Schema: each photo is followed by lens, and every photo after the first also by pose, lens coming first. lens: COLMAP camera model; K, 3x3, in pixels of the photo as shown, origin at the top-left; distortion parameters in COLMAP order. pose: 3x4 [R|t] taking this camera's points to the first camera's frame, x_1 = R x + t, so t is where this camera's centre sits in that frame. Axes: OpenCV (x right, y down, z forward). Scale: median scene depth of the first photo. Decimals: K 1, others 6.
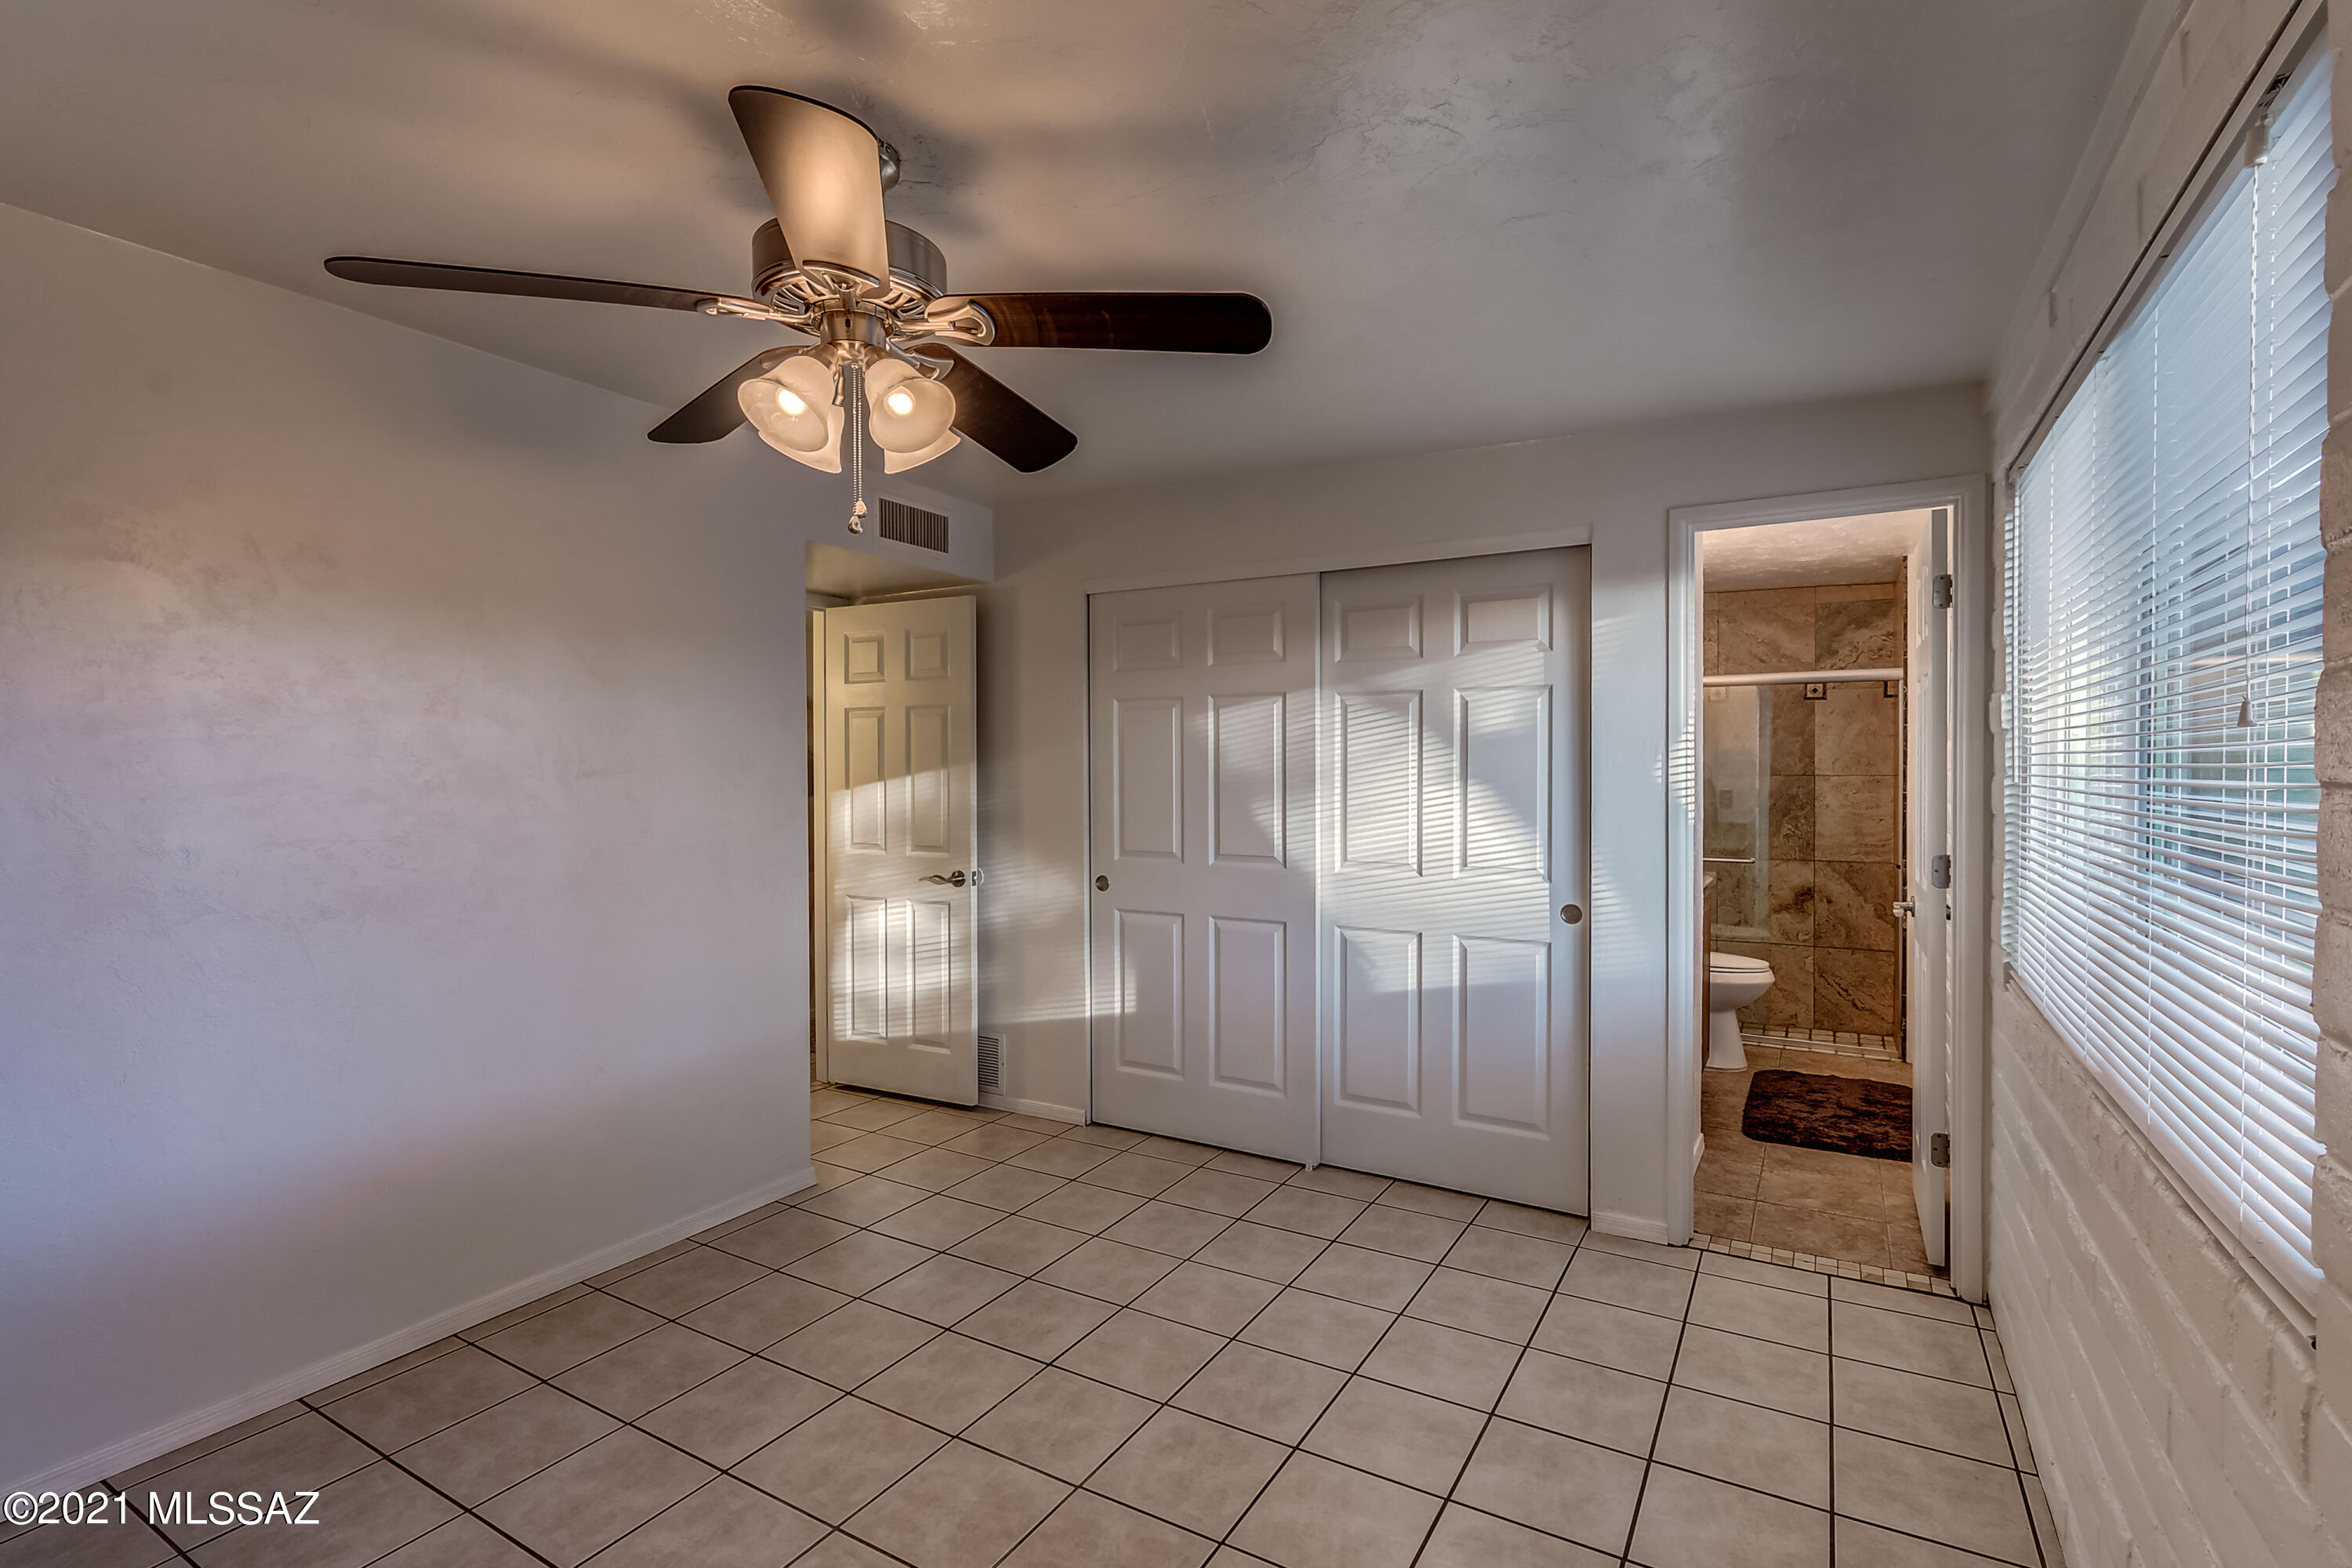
lens RADIAL K [[1067.0, 0, 1186.9], [0, 1067.0, 784.8], [0, 0, 1]] dist [0.003000, -0.001761]
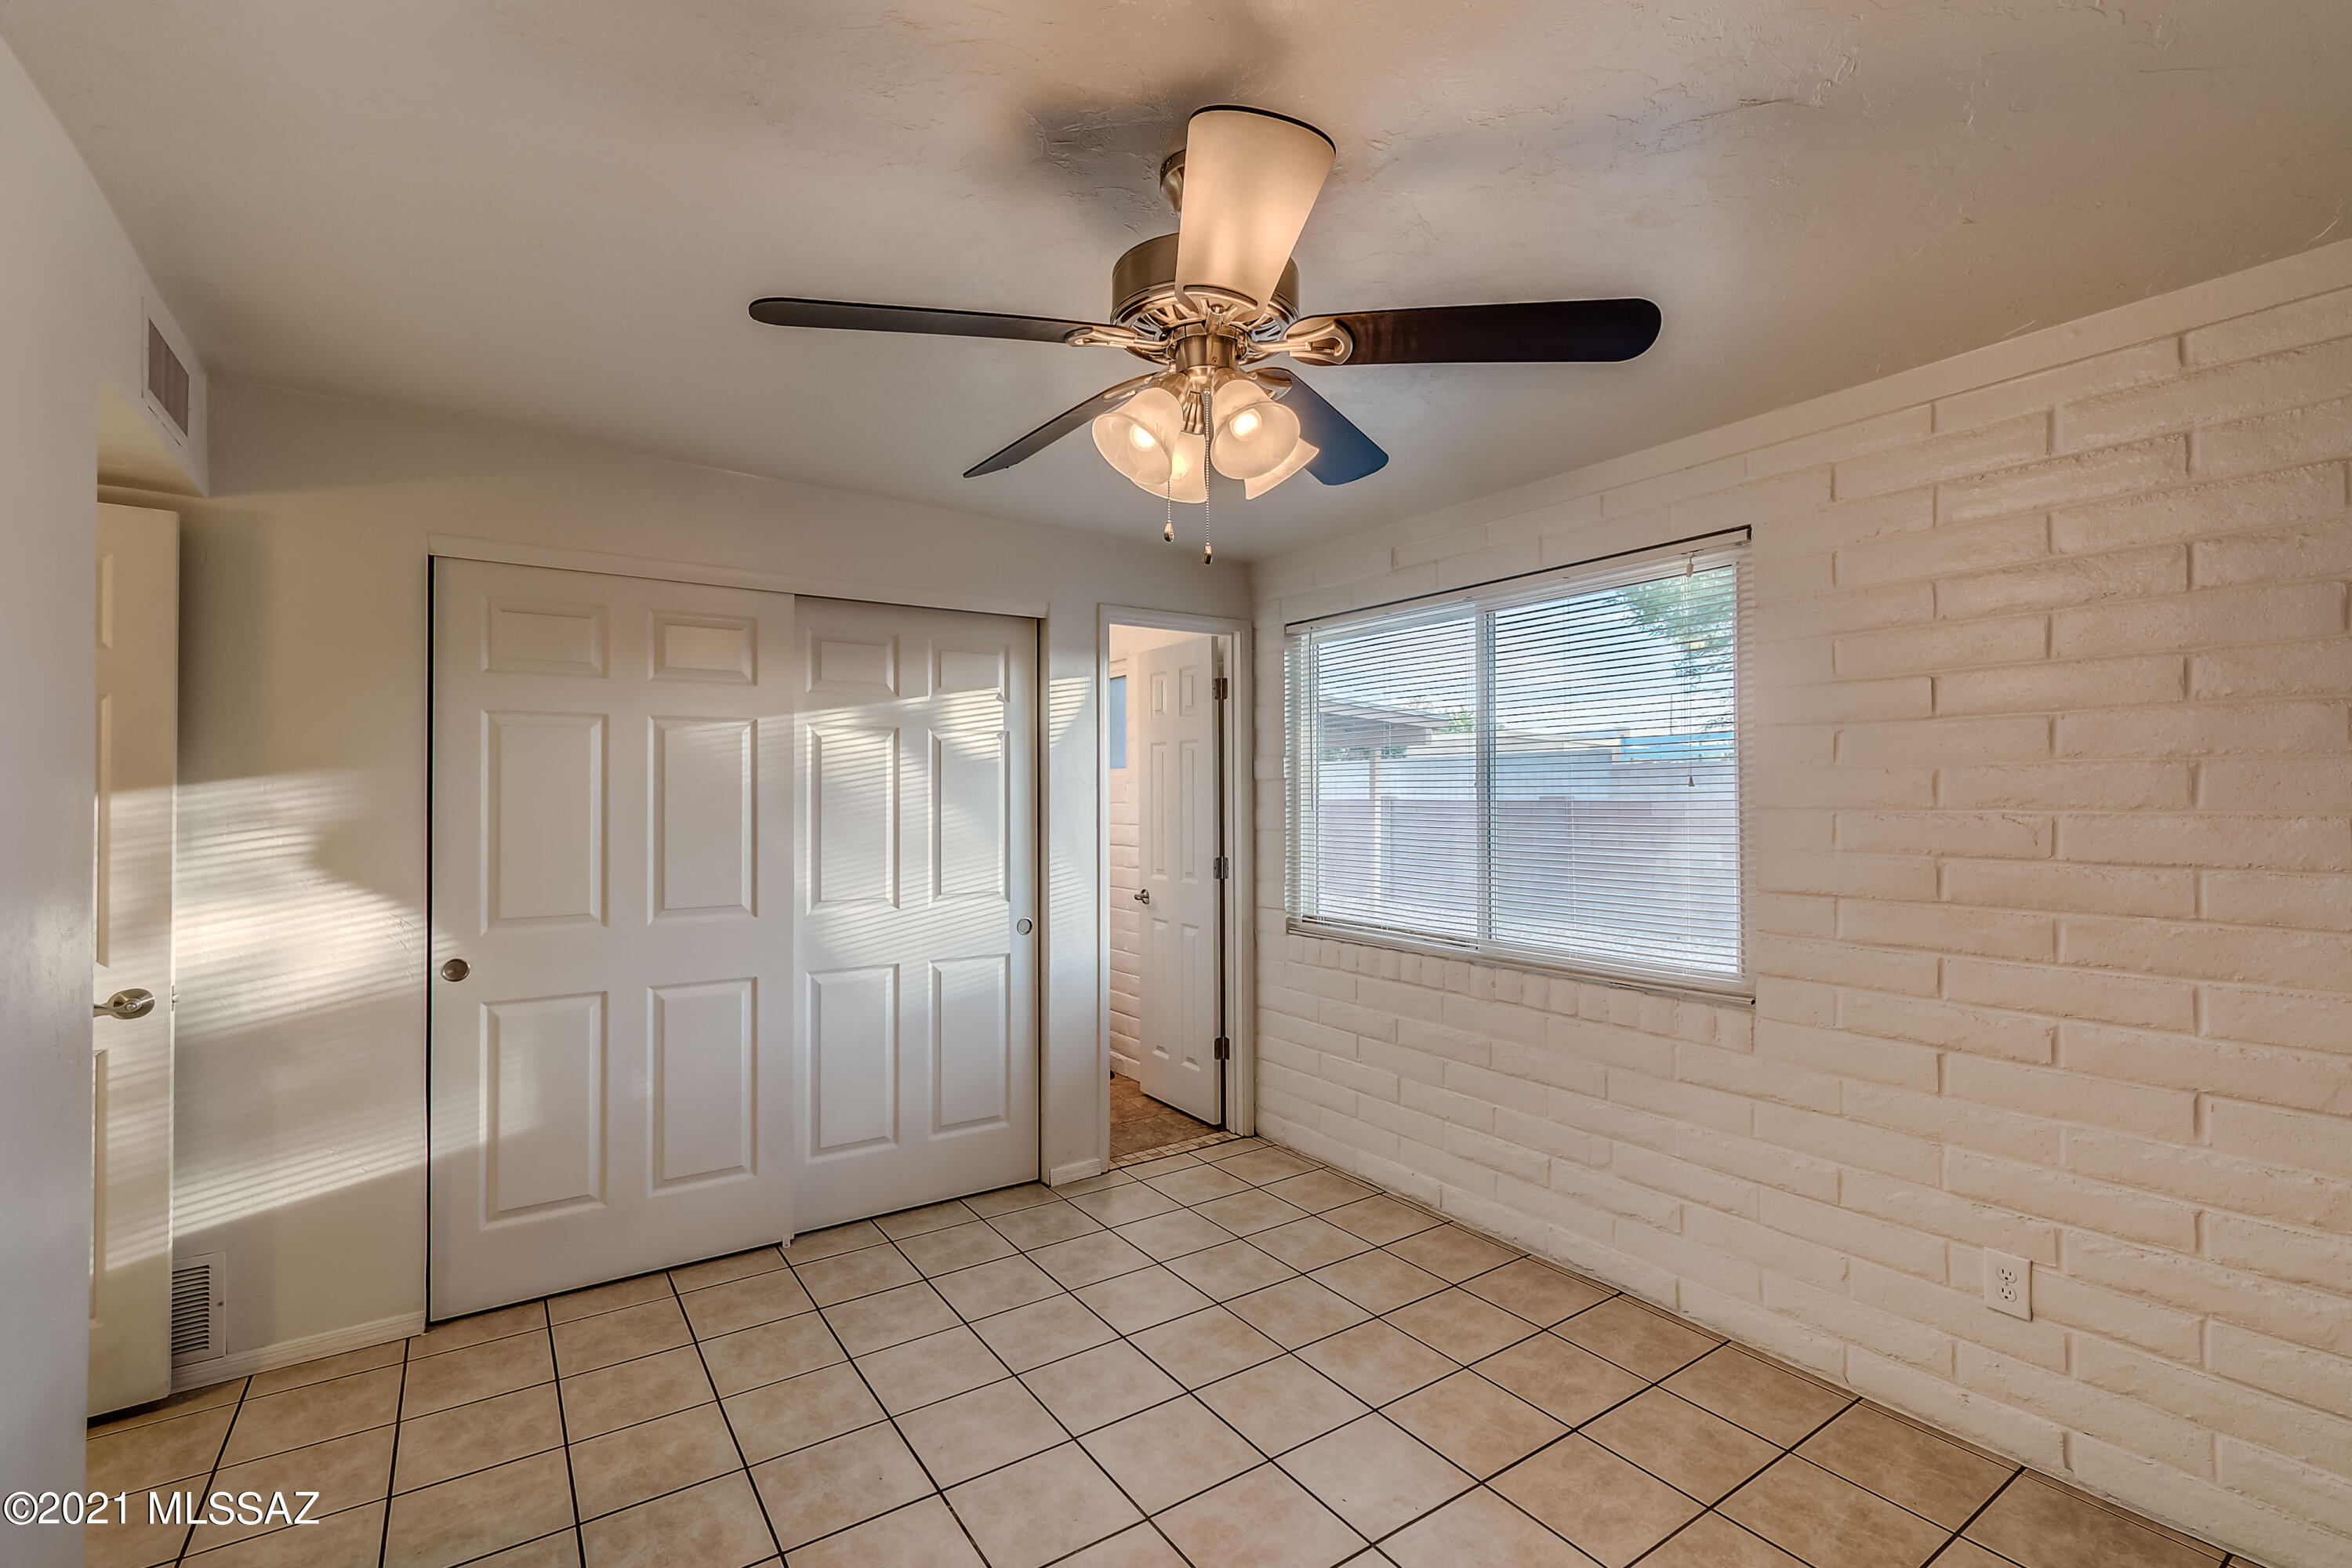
lens RADIAL K [[1067.0, 0, 1191.7], [0, 1067.0, 785.1], [0, 0, 1]] dist [0.003000, -0.001761]
pose [[0.426611, 0.010133, 0.904378, -0.623023], [0.017218, 0.999665, -0.019323, -0.009179], [-0.904271, 0.023815, 0.426294, 0.320710]]
